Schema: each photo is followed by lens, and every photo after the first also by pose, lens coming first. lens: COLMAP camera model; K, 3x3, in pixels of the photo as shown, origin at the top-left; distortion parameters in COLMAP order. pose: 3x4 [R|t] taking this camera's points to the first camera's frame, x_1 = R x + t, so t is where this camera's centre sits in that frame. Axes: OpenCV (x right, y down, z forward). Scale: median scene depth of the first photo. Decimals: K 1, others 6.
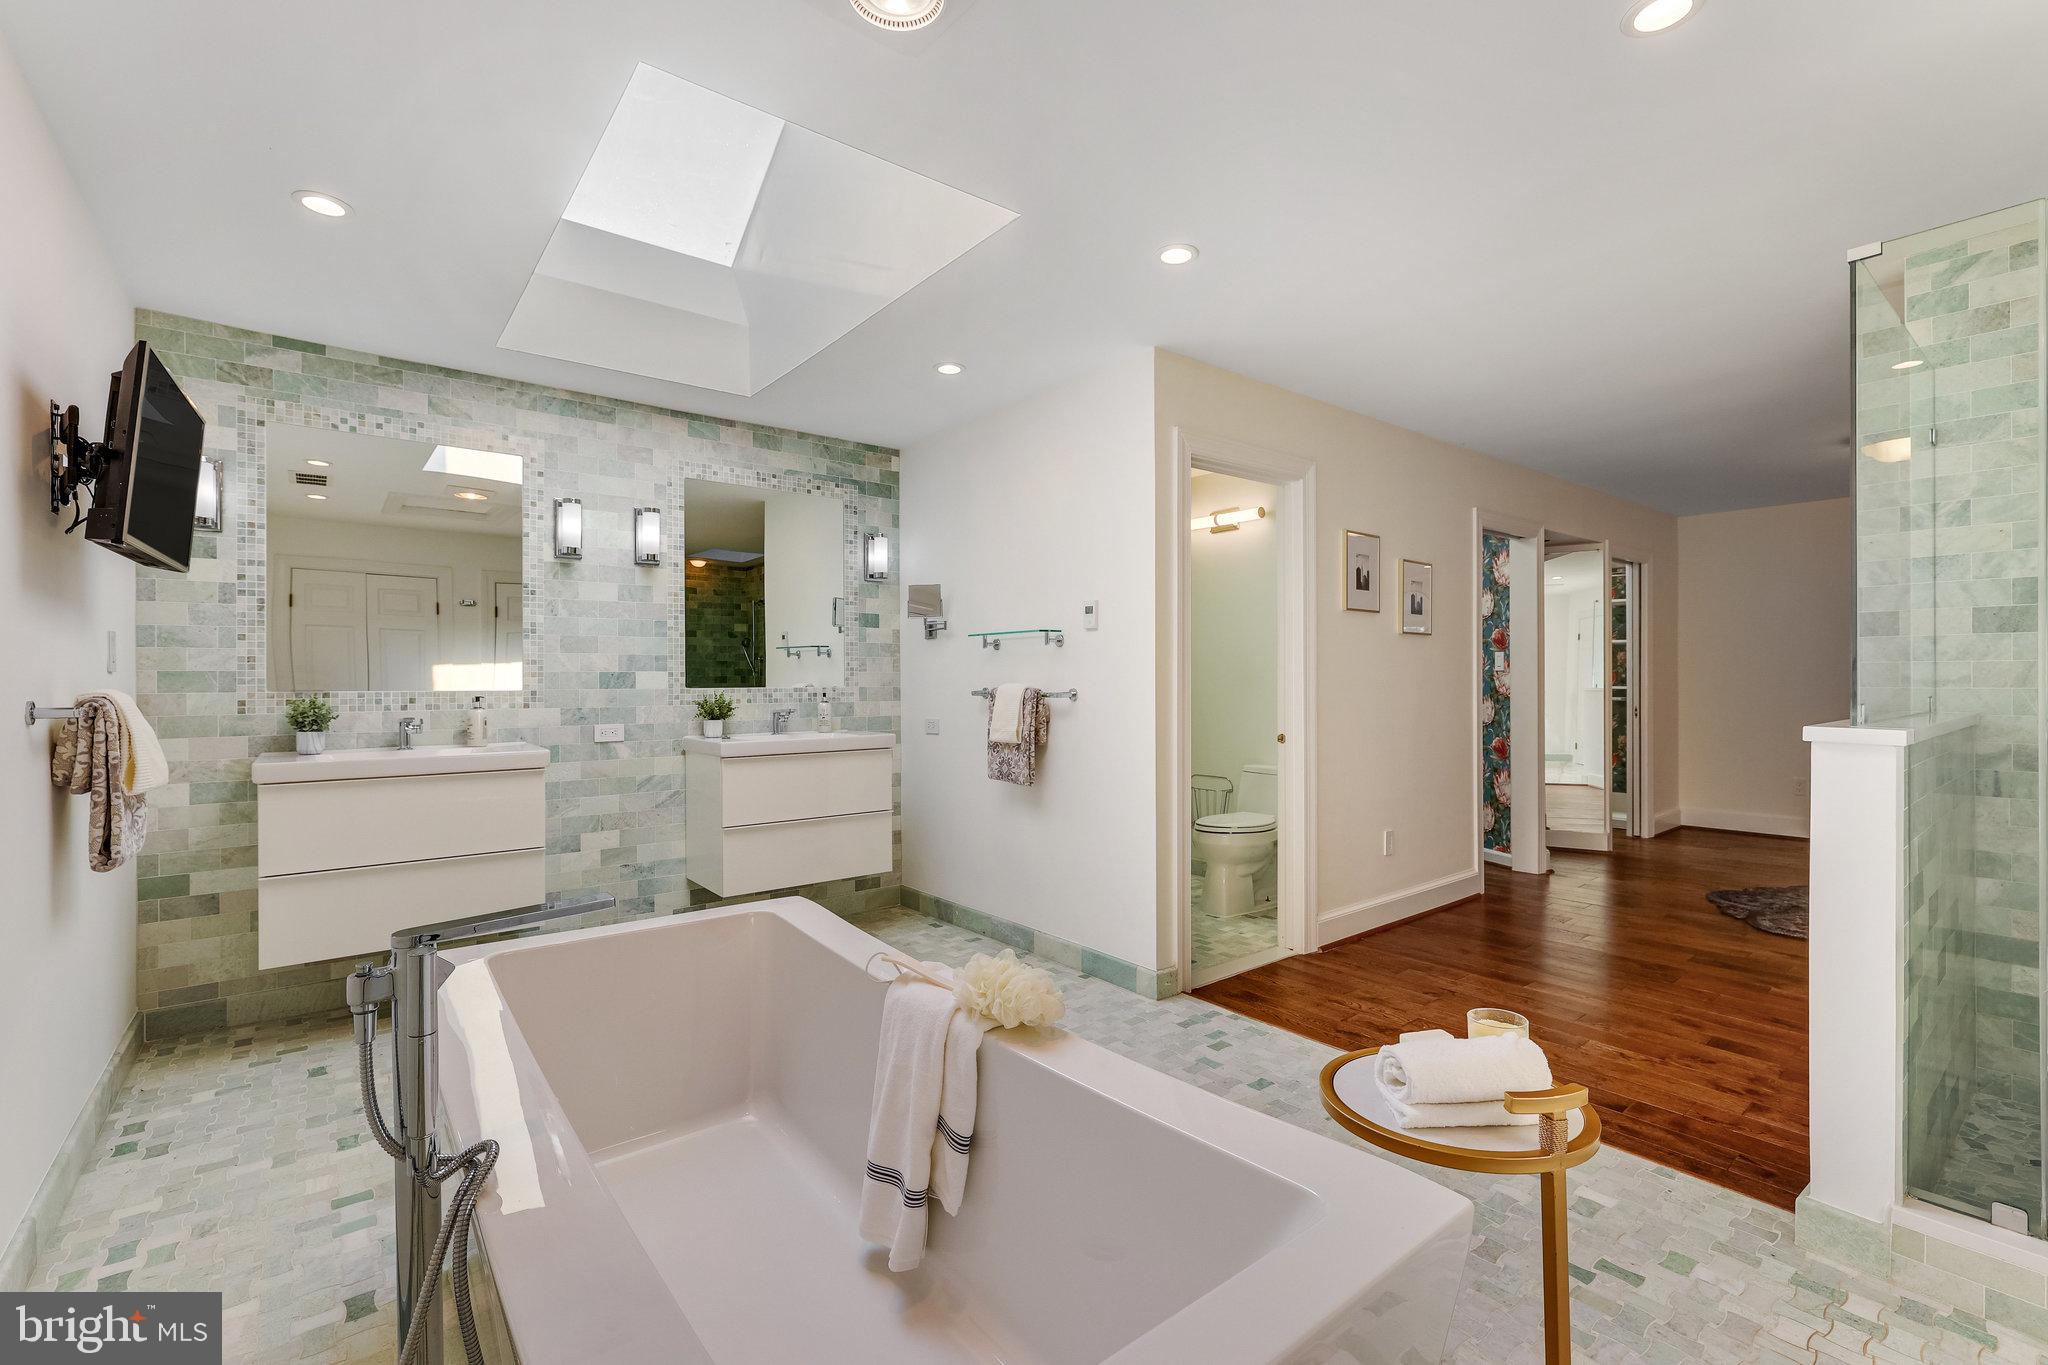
lens RADIAL K [[896.7, 0, 1003.5], [0, 896.7, 679.6], [0, 0, 1]] dist [0.000107, -0.000149]
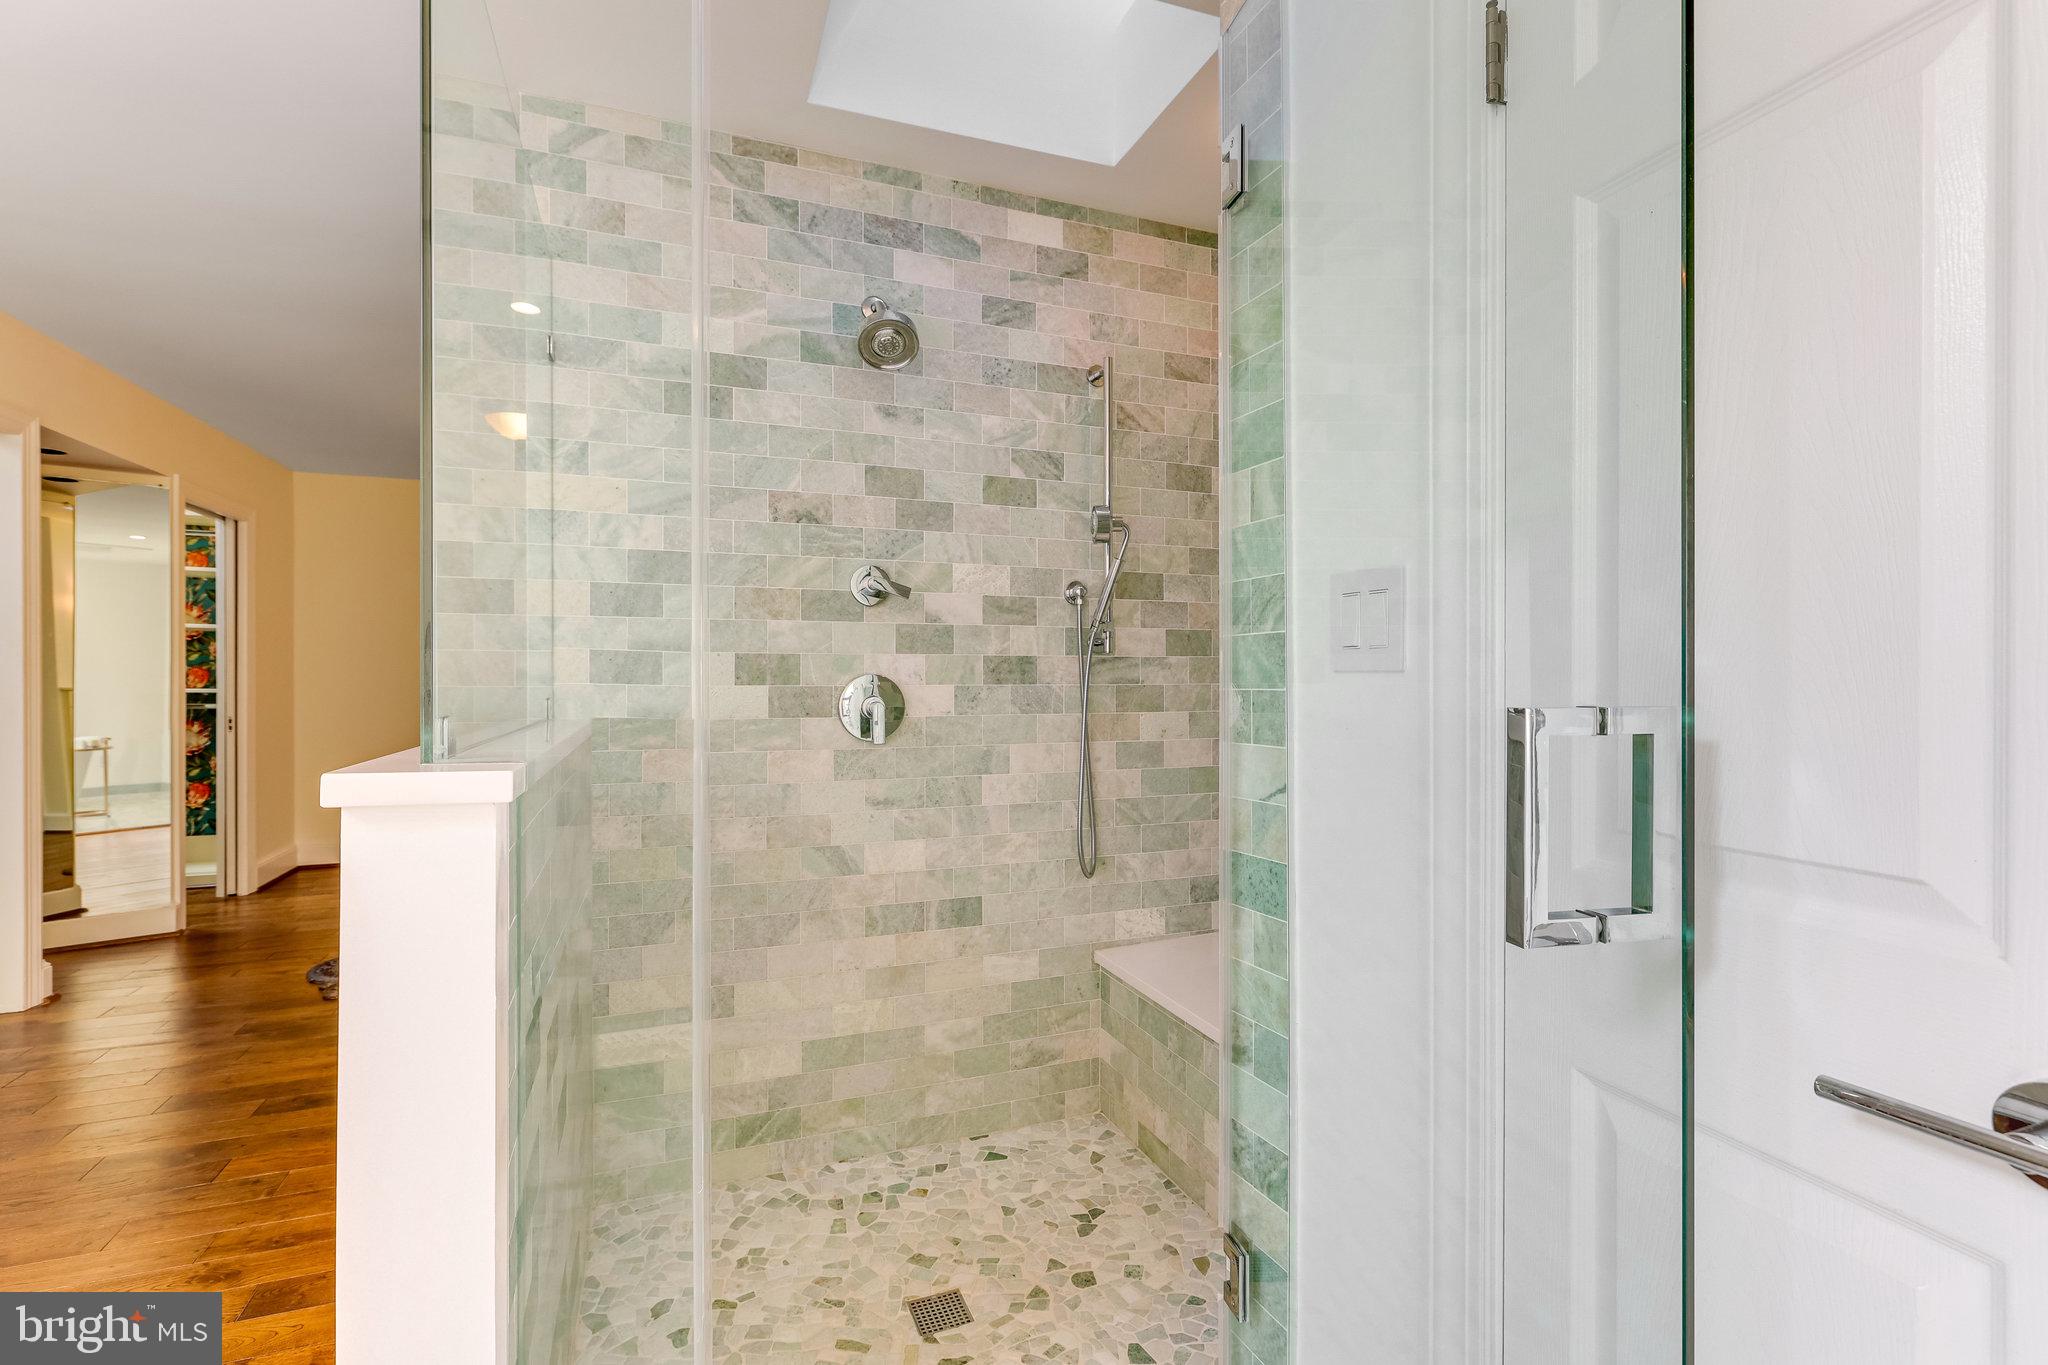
lens RADIAL K [[896.7, 0, 1003.5], [0, 896.7, 679.6], [0, 0, 1]] dist [0.000107, -0.000149]
pose [[0.292390, 0.002244, 0.956297, 0.436658], [0.000846, 0.999996, -0.002605, 0.005913], [-0.956299, 0.001570, 0.292387, 0.424497]]
